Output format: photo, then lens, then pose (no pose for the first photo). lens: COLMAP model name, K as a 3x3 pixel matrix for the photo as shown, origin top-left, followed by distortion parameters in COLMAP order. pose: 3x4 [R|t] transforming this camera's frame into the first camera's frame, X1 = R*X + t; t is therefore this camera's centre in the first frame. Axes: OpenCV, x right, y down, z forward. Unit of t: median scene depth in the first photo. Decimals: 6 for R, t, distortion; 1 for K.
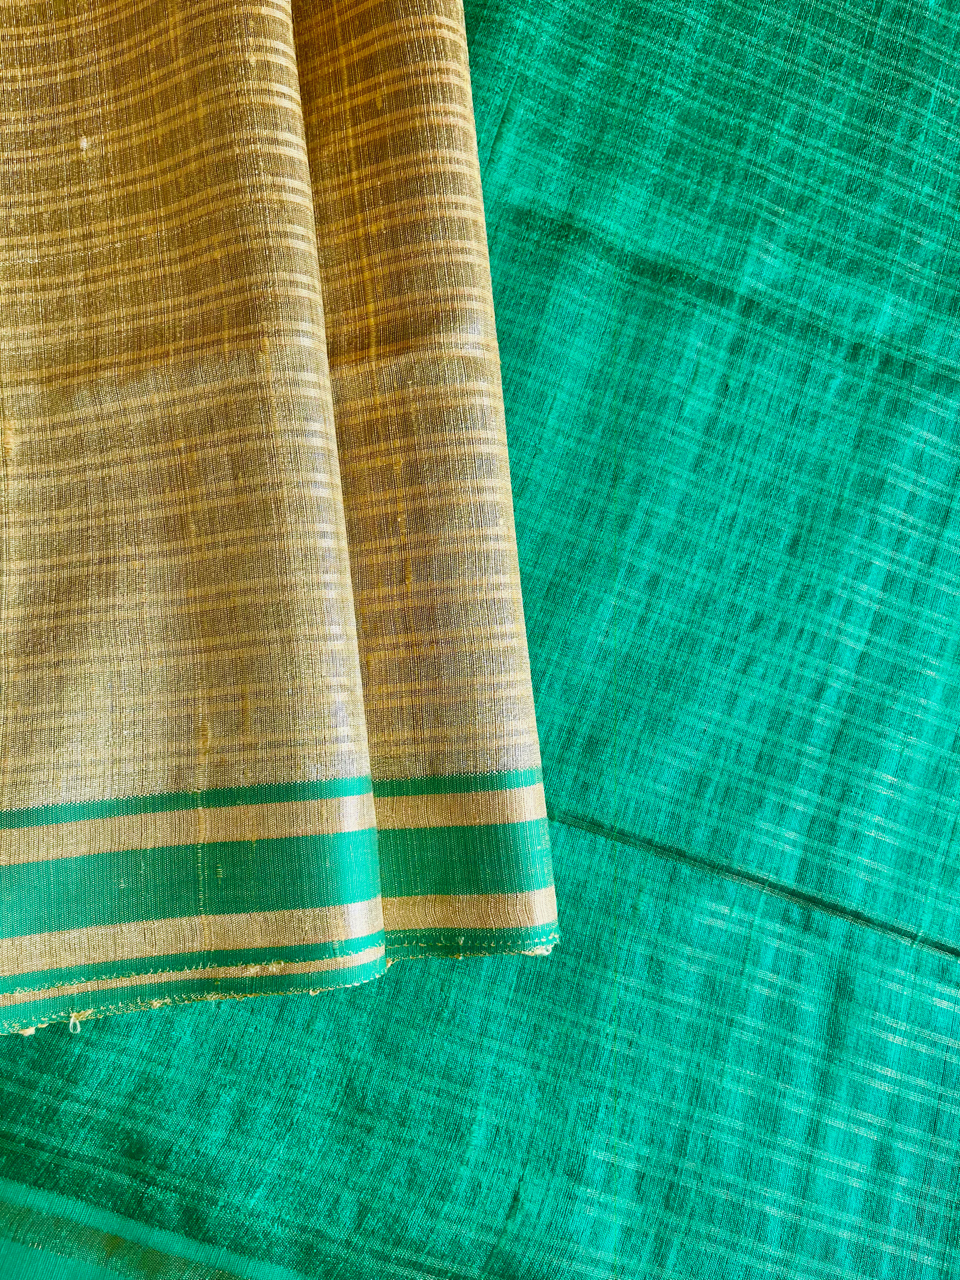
lens RADIAL K [[753.9, 0, 487.3], [0, 753.9, 642.4], [0, 0, 1]] dist [-0.000841, 0.000902]
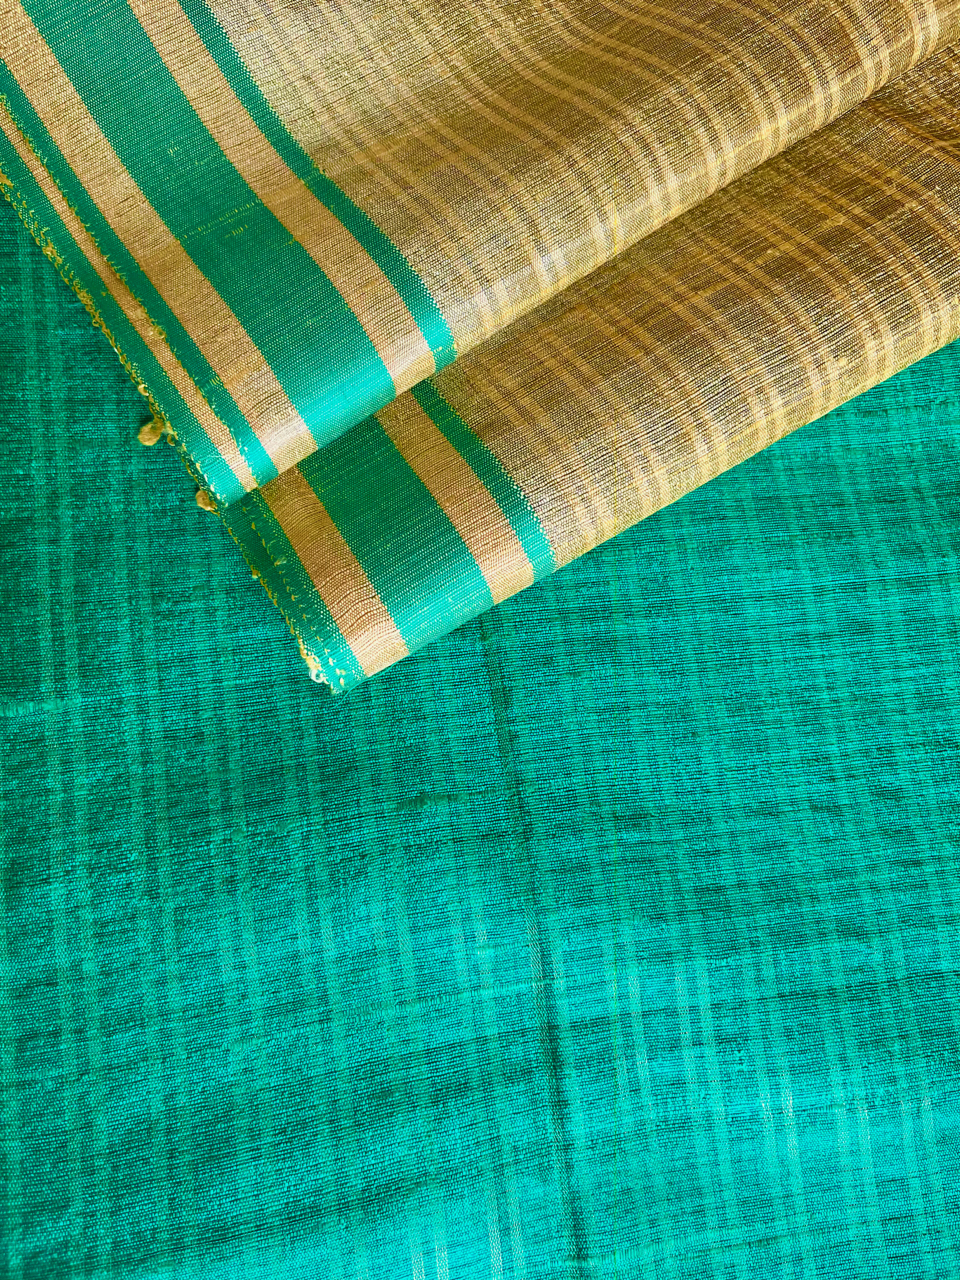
lens RADIAL K [[753.9, 0, 480.6], [0, 753.9, 642.8], [0, 0, 1]] dist [-0.000841, 0.000902]
pose [[0.441472, 0.876238, -0.193157, 0.221279], [-0.895356, 0.444270, -0.031004, 0.263848], [0.058647, 0.186632, 0.980678, 0.328642]]
